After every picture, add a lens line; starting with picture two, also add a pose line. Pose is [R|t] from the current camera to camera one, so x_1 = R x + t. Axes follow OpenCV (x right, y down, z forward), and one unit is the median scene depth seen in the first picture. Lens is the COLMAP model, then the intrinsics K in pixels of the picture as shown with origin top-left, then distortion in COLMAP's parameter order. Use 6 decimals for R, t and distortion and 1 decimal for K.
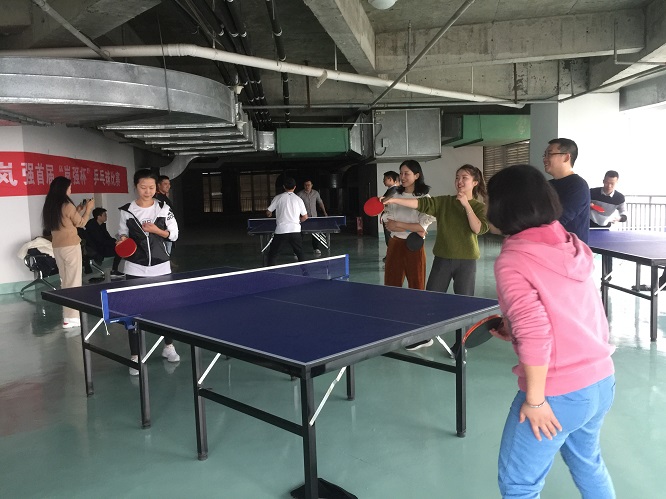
lens RADIAL K [[573.8, 0, 333.0], [0, 573.8, 249.5], [0, 0, 1]] dist [0.056087, -0.046606]
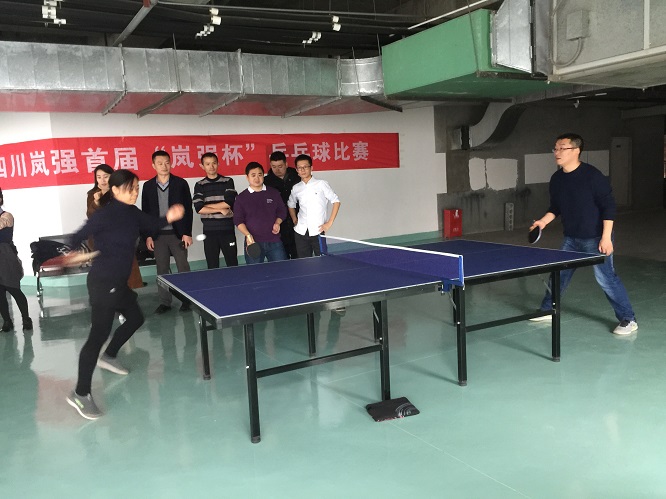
lens RADIAL K [[573.8, 0, 333.0], [0, 573.8, 249.5], [0, 0, 1]] dist [0.056087, -0.046606]
pose [[0.426434, 0.121758, -0.896286, 0.500801], [-0.050538, 0.992558, 0.110791, -0.117303], [0.903106, -0.001949, 0.429414, 1.005016]]
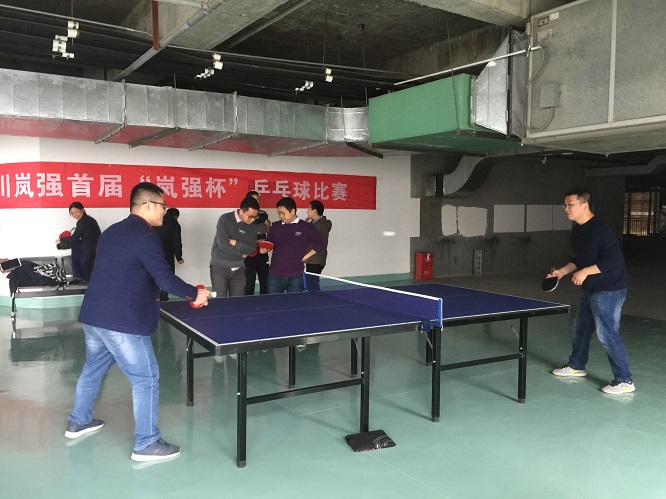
lens RADIAL K [[568.8, 0, 333.0], [0, 568.8, 249.5], [0, 0, 1]] dist [0.051924, 0.000787]
pose [[0.466127, 0.090023, -0.880126, 0.515069], [-0.110112, 0.992978, 0.043249, -0.119426], [0.877839, 0.076753, 0.472766, 0.984570]]
